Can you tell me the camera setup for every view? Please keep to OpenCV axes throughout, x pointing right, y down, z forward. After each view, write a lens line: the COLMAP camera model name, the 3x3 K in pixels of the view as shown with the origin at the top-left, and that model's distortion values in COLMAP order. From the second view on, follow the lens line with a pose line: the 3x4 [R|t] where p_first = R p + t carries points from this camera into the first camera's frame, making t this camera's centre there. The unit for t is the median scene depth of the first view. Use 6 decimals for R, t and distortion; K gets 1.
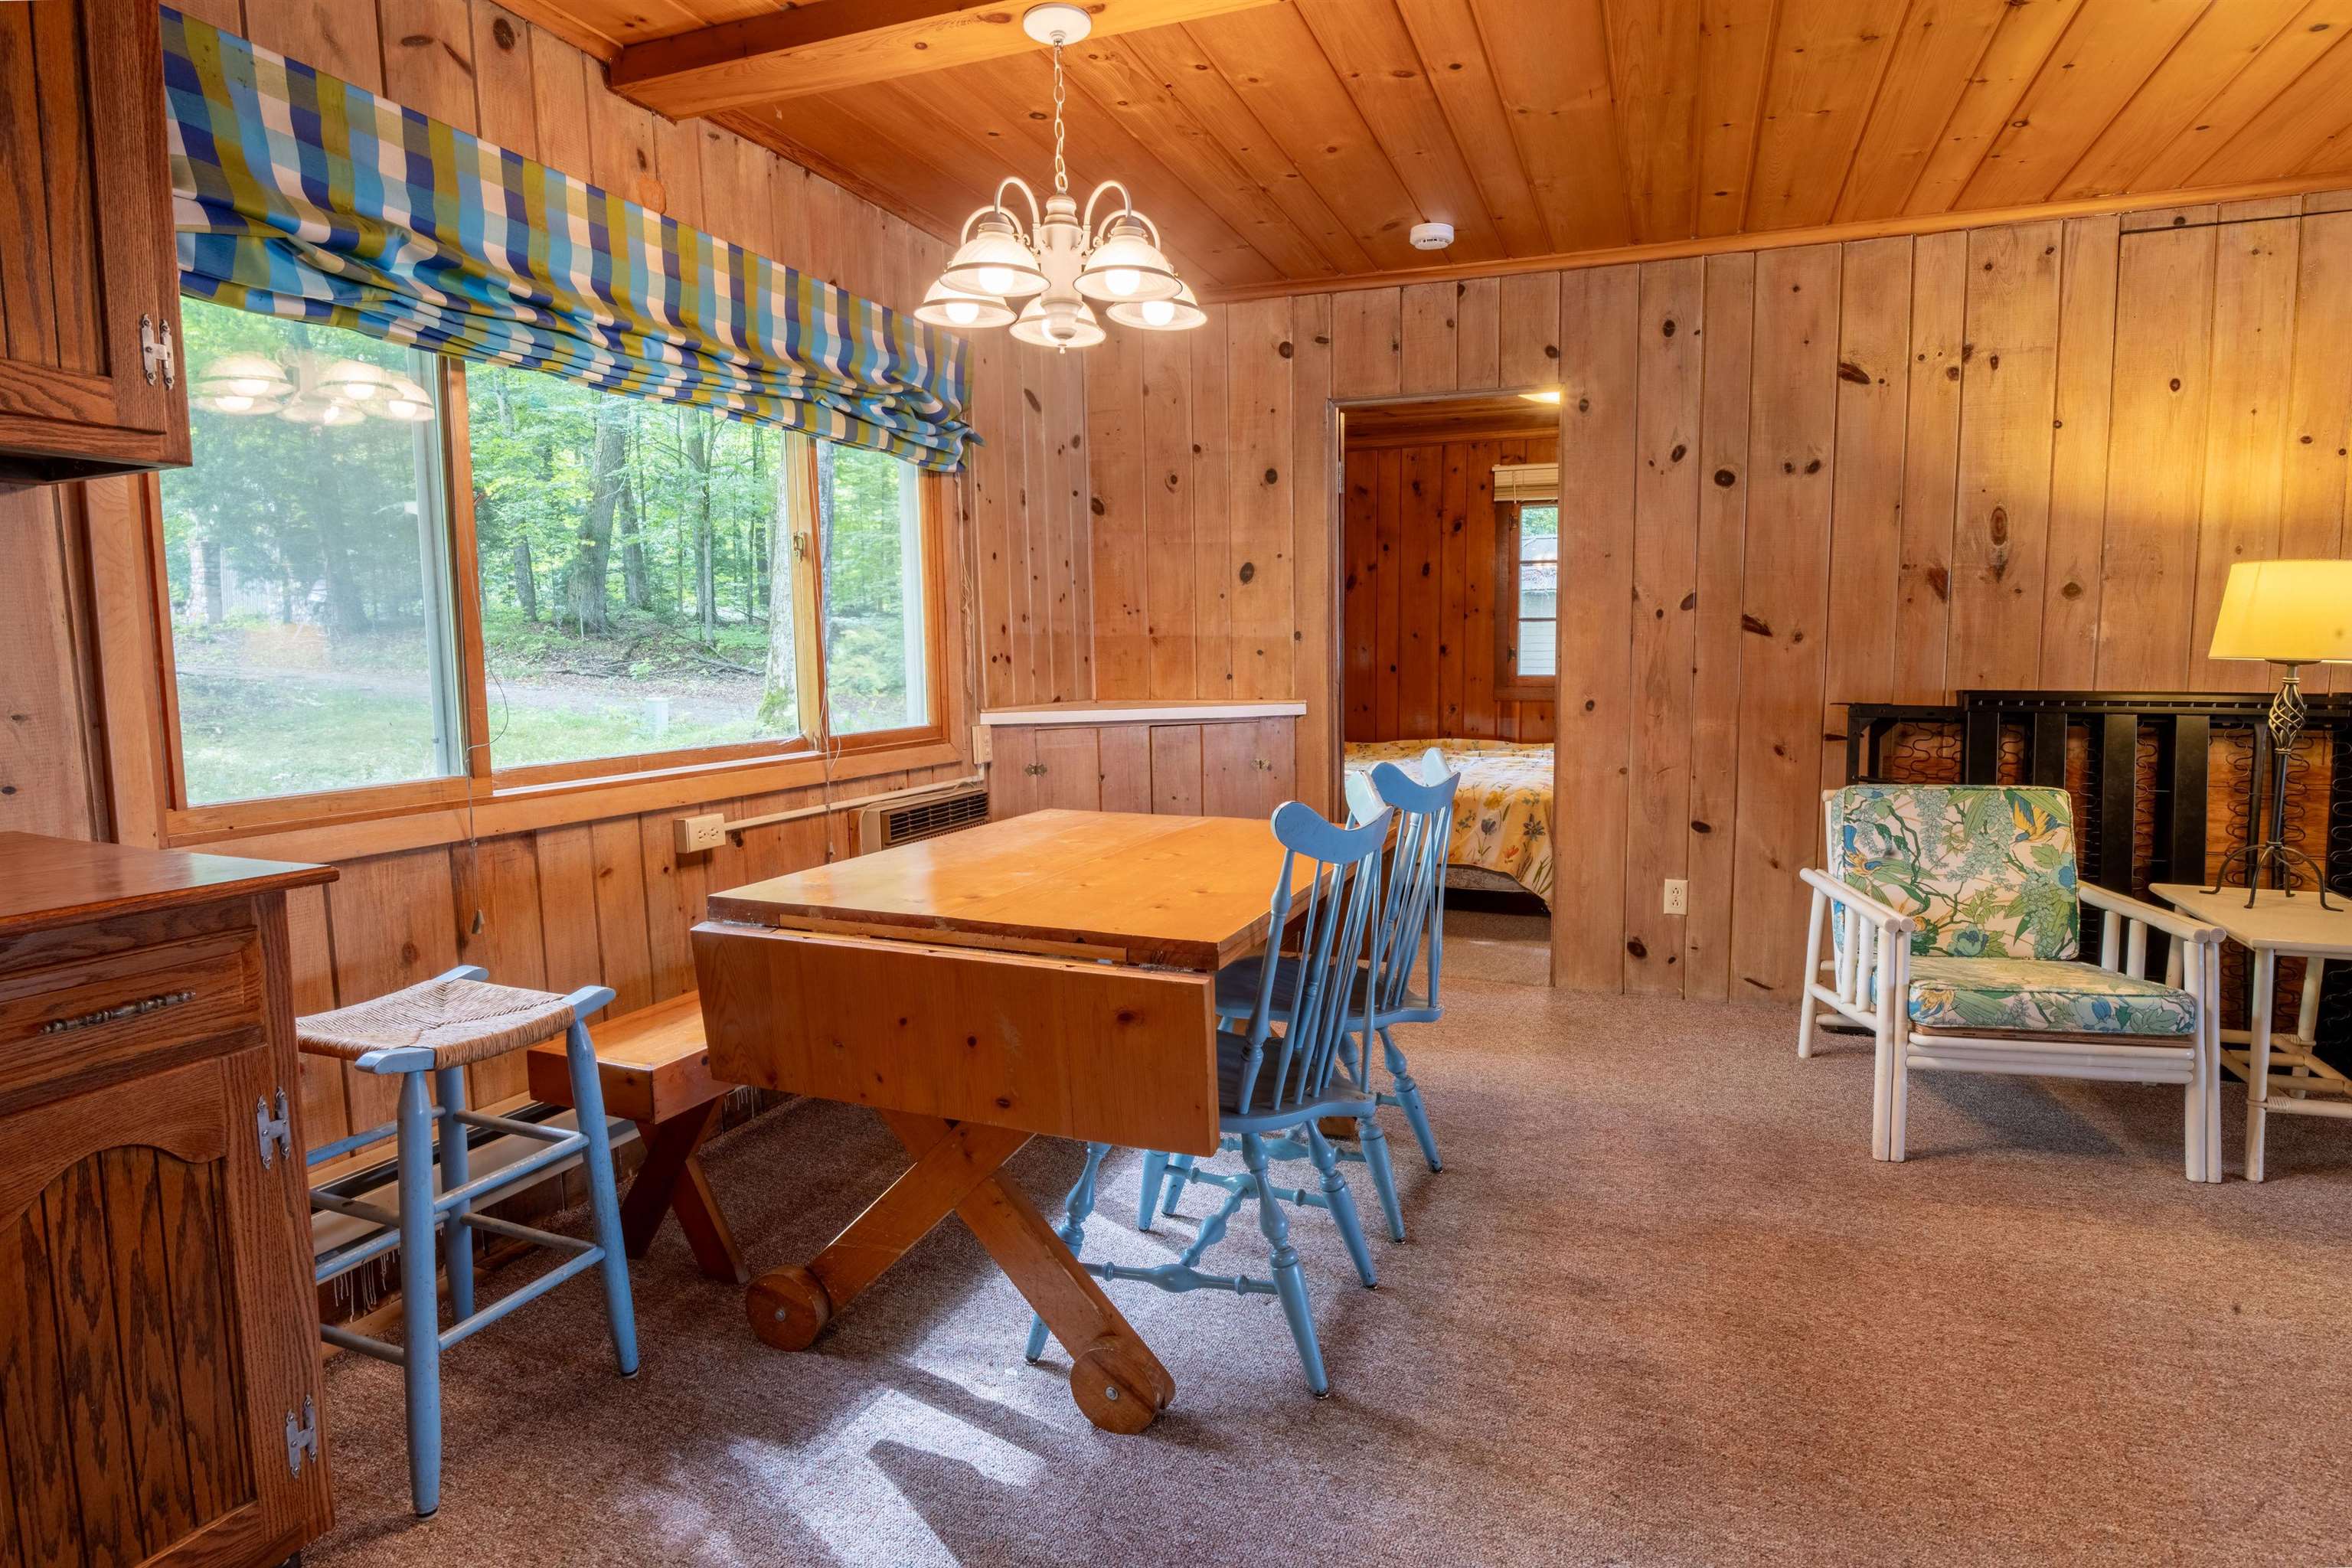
lens RADIAL K [[1265.4, 0, 1176.0], [0, 1265.4, 784.0], [0, 0, 1]] dist [-0.022947, -0.001100]
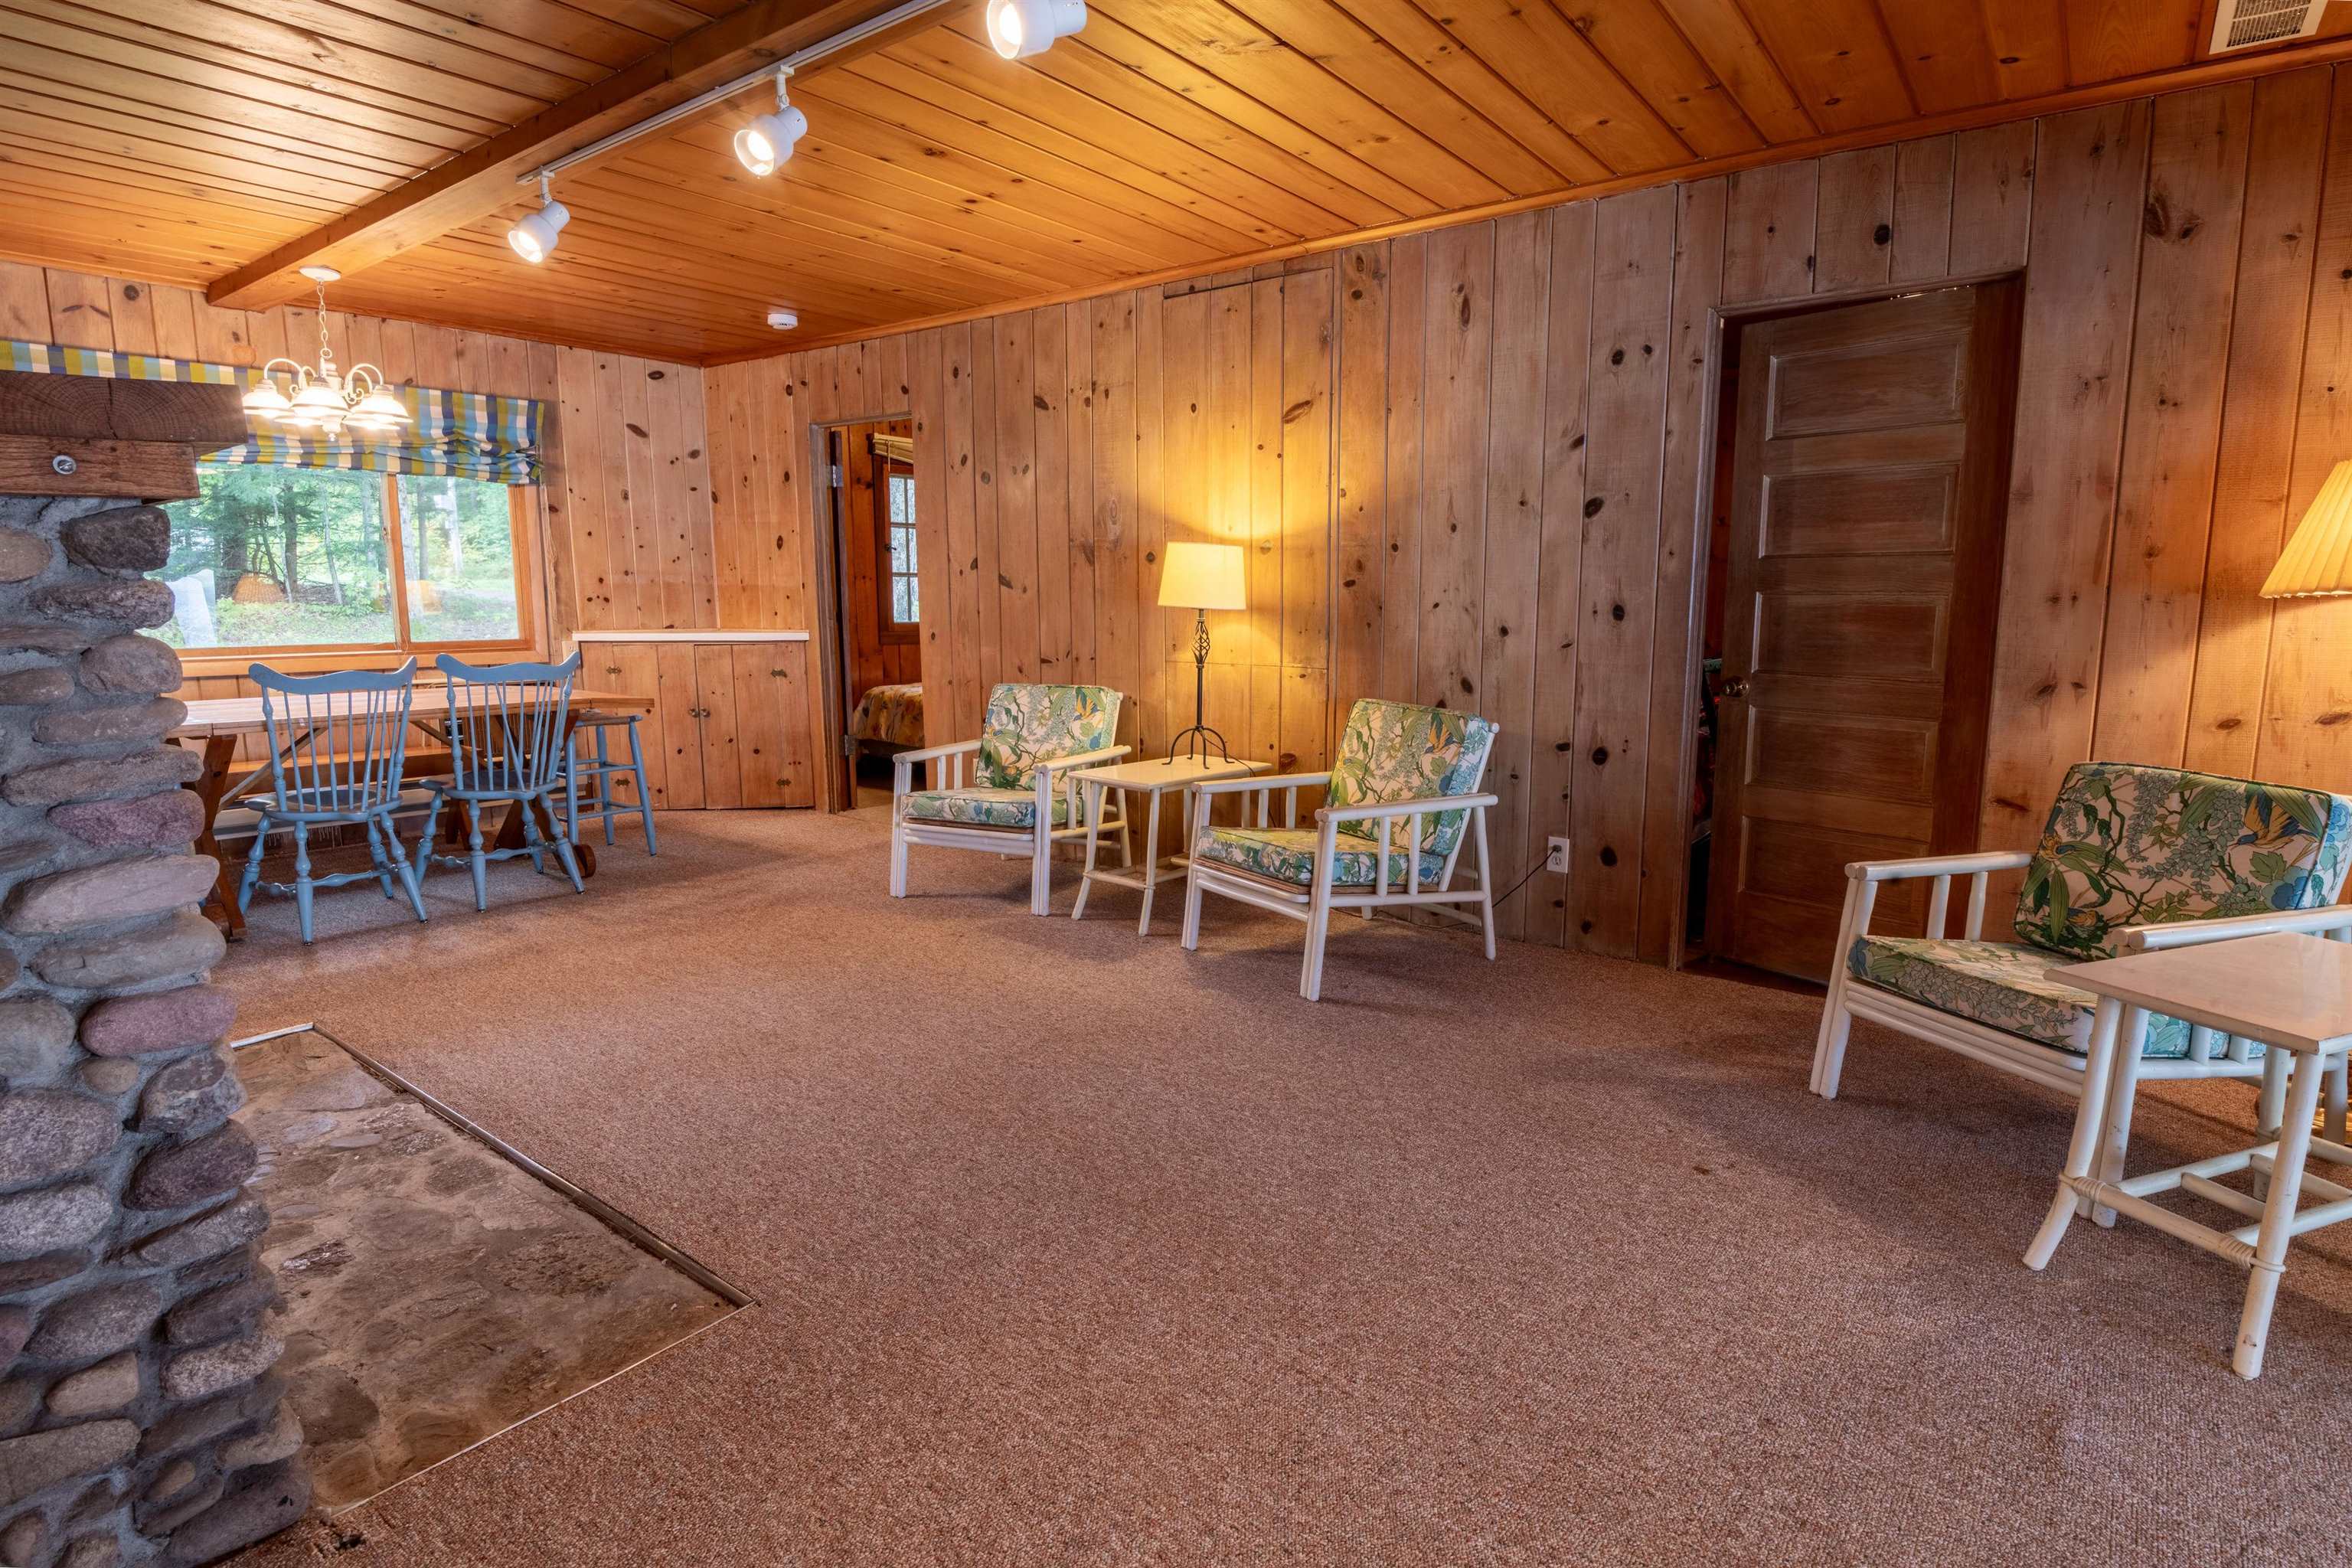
lens RADIAL K [[1217.7, 0, 1178.2], [0, 1217.7, 777.4], [0, 0, 1]] dist [-0.020852, -0.001847]
pose [[0.962039, 0.052409, -0.267832, 1.241011], [-0.040702, 0.997965, 0.049082, 0.024318], [0.269860, -0.036317, 0.962215, -0.338127]]
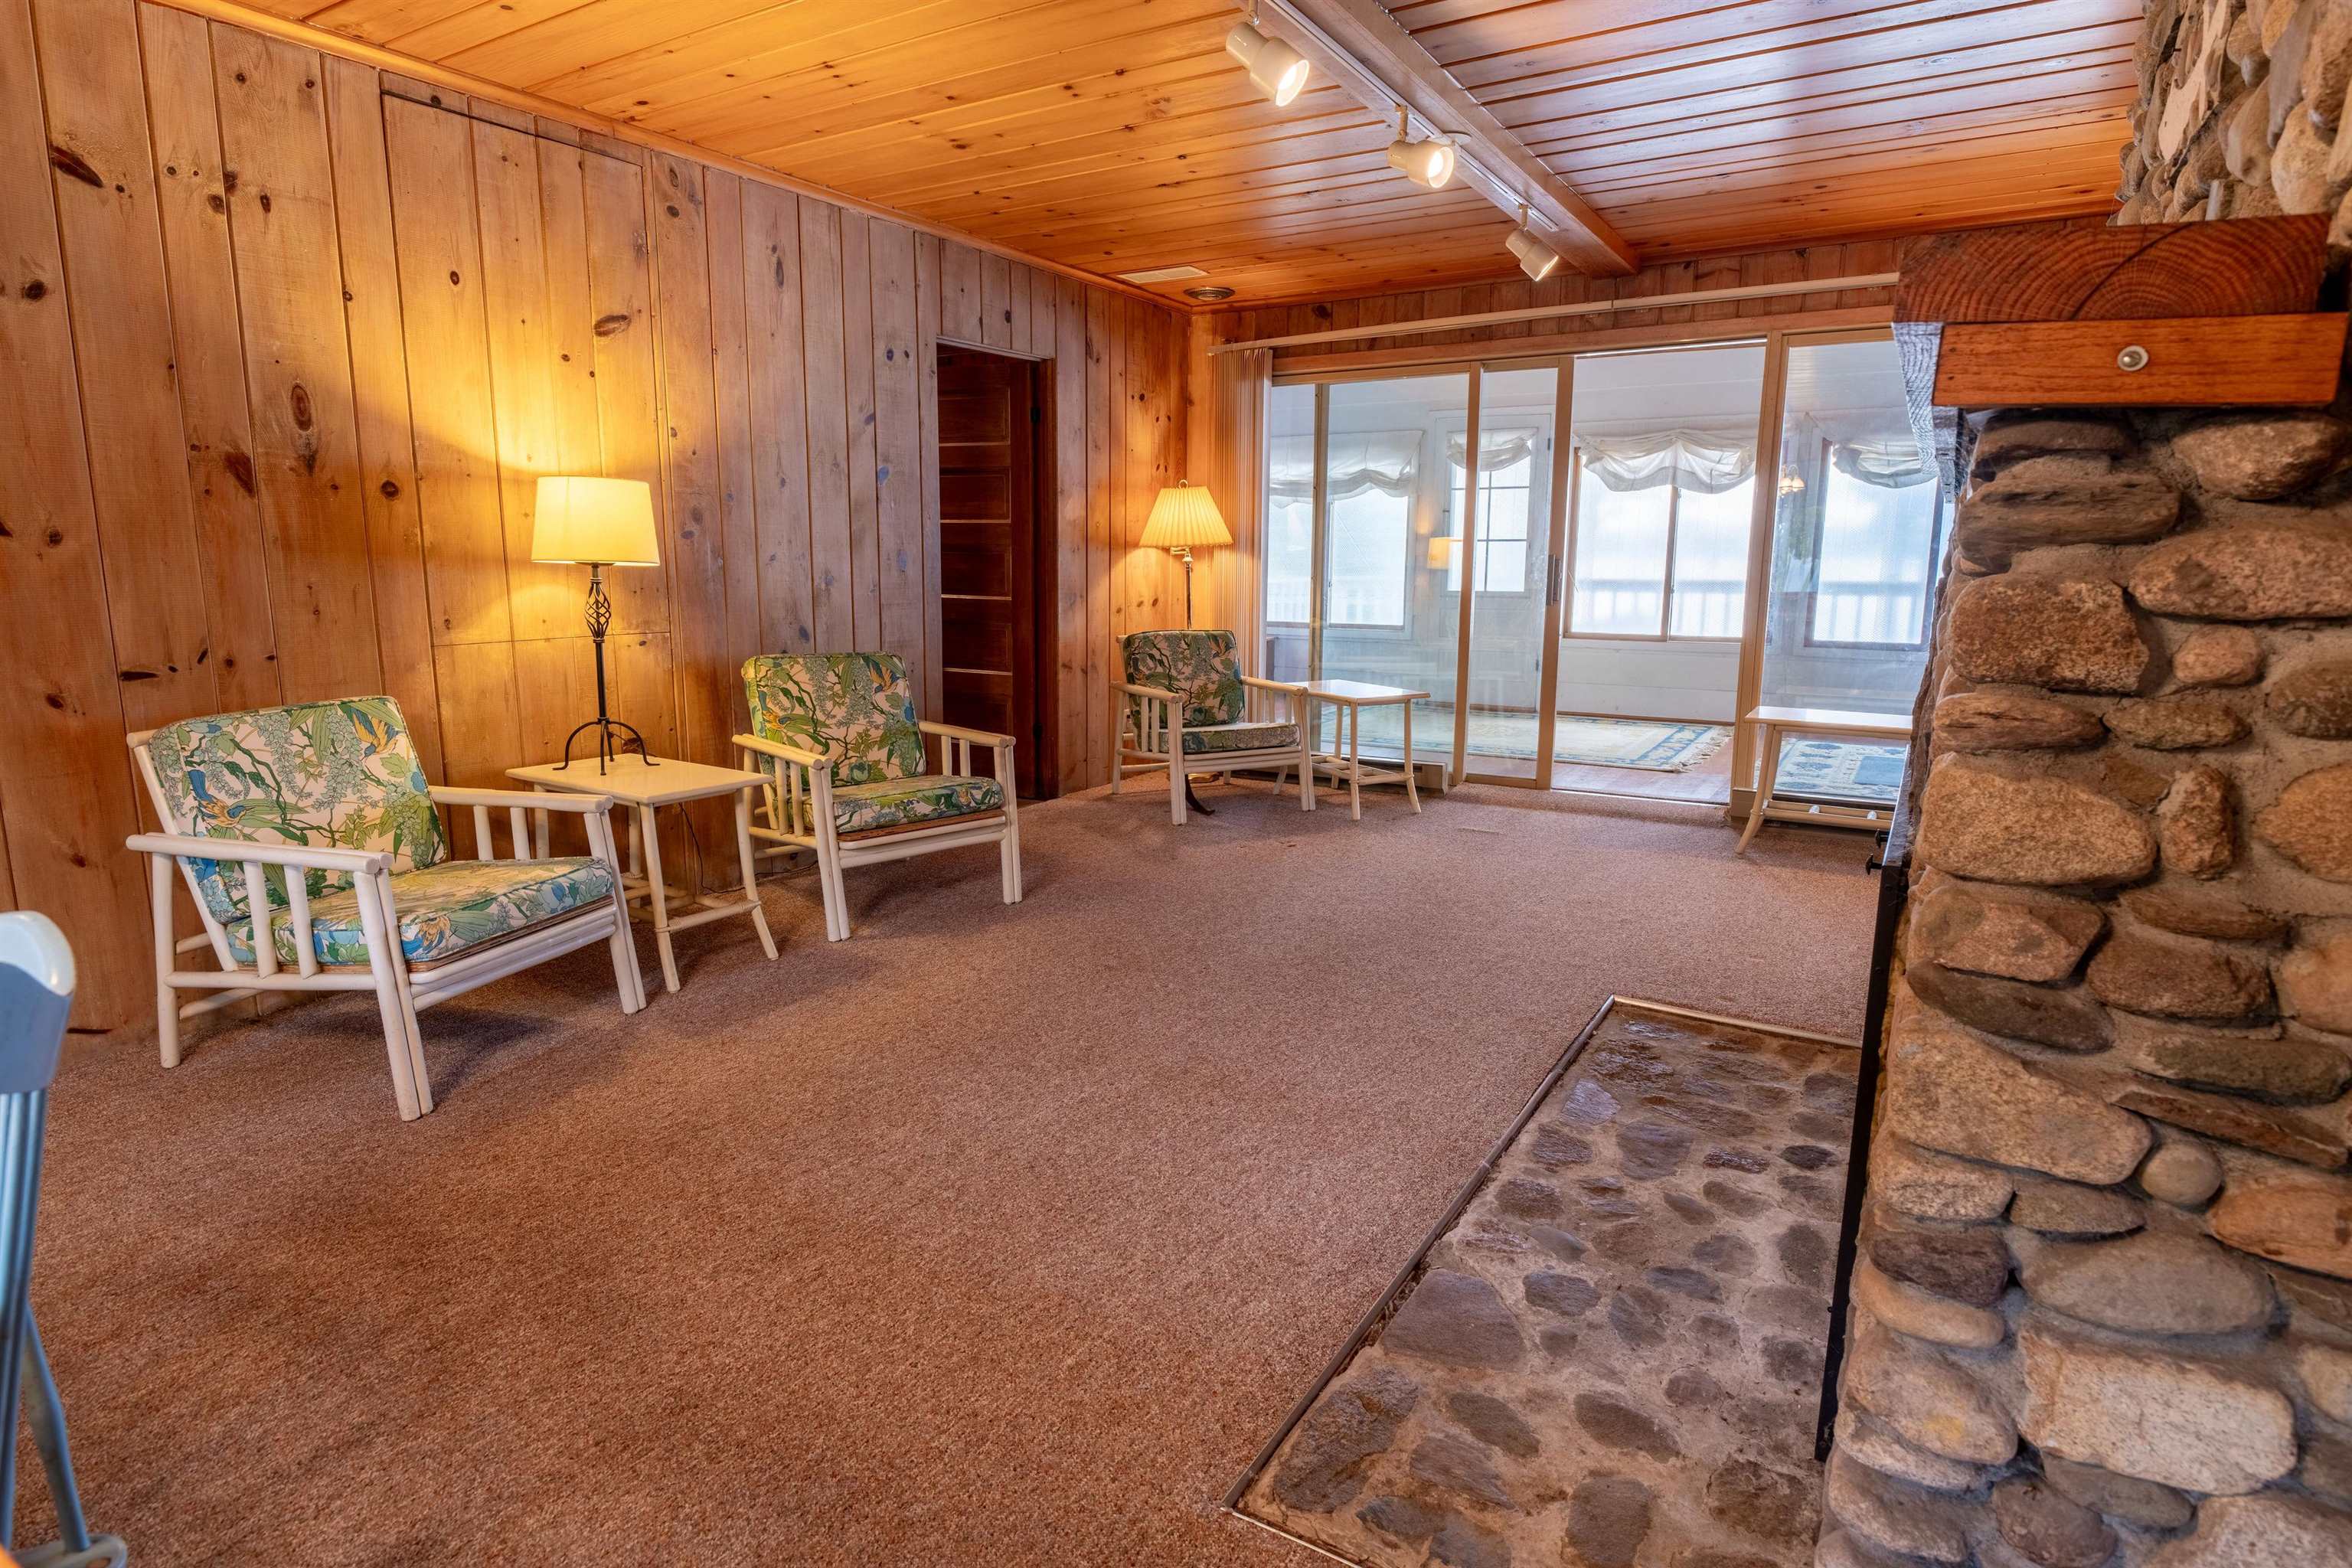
lens RADIAL K [[1234.8, 0, 1176.0], [0, 1234.8, 784.0], [0, 0, 1]] dist [-0.030451, 0.000645]
pose [[0.161171, -0.169723, 0.972223, -0.092046], [0.102951, 0.982619, 0.154471, -0.025447], [-0.981542, 0.075195, 0.175843, 0.334912]]
